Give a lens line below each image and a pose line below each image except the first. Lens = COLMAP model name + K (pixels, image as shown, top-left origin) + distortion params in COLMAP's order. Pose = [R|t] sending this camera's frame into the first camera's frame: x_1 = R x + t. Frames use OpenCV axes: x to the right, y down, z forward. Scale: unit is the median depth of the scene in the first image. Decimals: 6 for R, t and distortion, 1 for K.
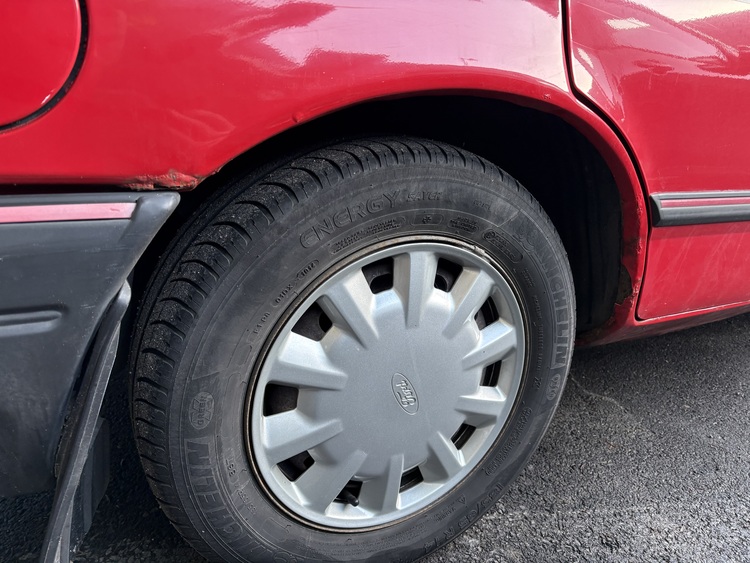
lens RADIAL K [[583.0, 0, 376.0], [0, 583.0, 279.1], [0, 0, 1]] dist [0.018587, -0.010479]
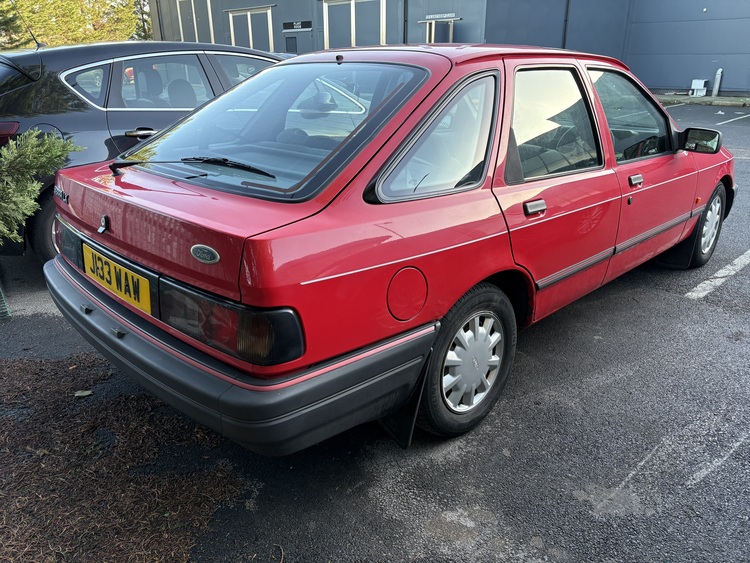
lens RADIAL K [[583.0, 0, 376.0], [0, 583.0, 279.1], [0, 0, 1]] dist [0.018587, -0.010479]
pose [[0.951945, -0.170354, 0.254519, -1.133933], [0.166878, 0.985343, 0.035353, -0.422466], [-0.256811, 0.008820, 0.966421, -1.788718]]
